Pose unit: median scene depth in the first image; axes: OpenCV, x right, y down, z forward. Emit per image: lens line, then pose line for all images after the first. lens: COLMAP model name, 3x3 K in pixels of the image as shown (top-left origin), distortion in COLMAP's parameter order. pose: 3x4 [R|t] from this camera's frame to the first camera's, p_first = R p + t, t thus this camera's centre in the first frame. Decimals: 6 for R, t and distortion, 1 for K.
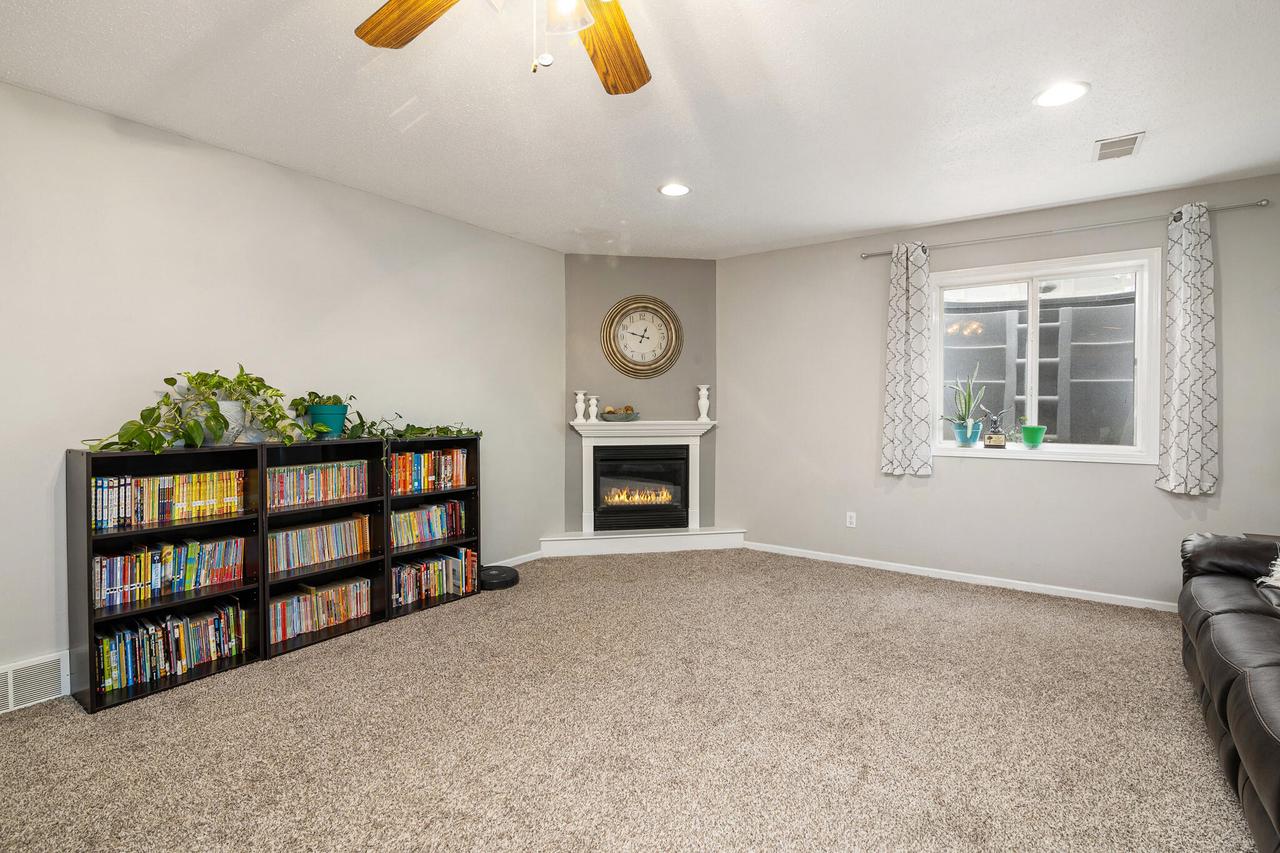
lens RADIAL K [[610.3, 0, 635.0], [0, 610.3, 405.9], [0, 0, 1]] dist [-0.013827, 0.000333]
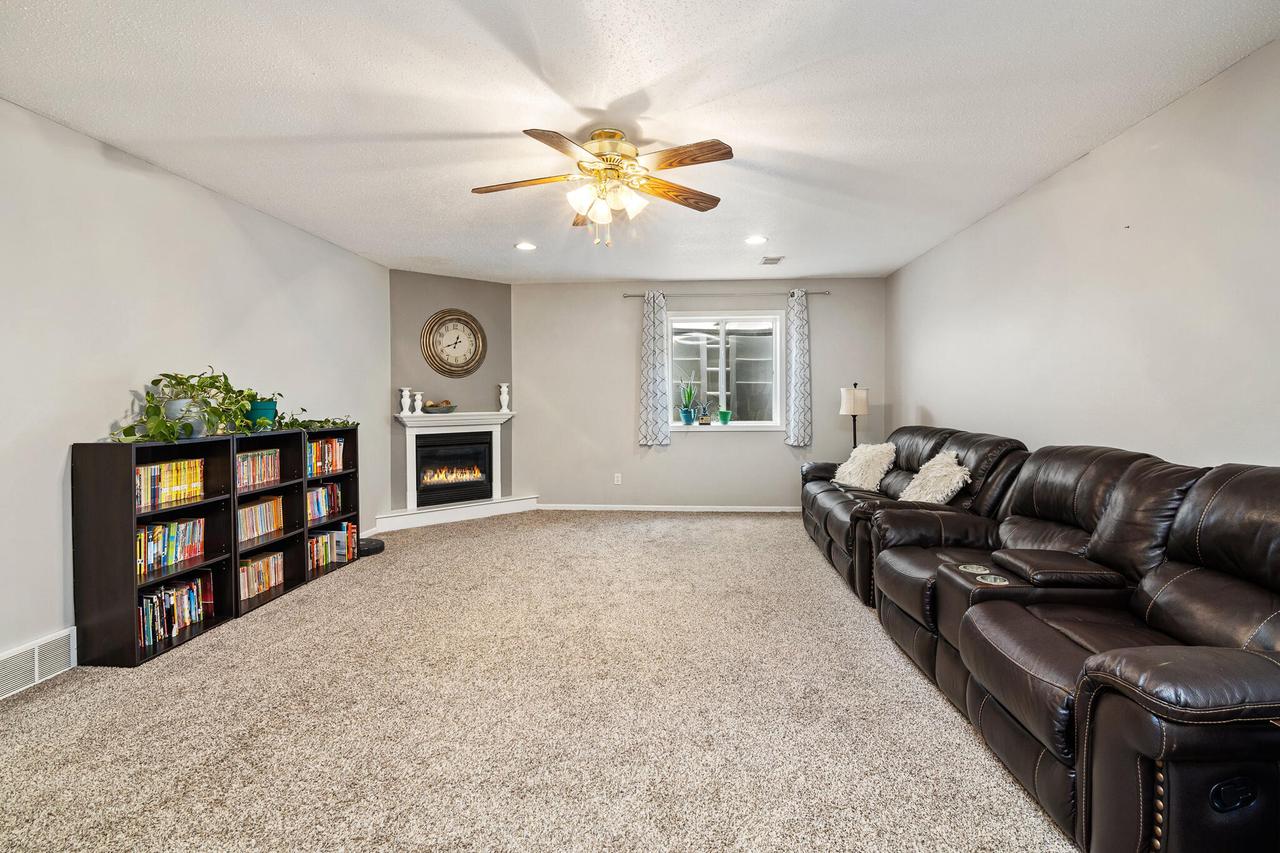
lens RADIAL K [[636.9, 0, 643.9], [0, 636.9, 386.5], [0, 0, 1]] dist [0.000535, 0.000355]
pose [[0.851661, 0.003764, 0.524079, -0.438258], [0.006763, 0.999812, -0.018171, -0.002504], [-0.524049, 0.019020, 0.851476, -0.357398]]
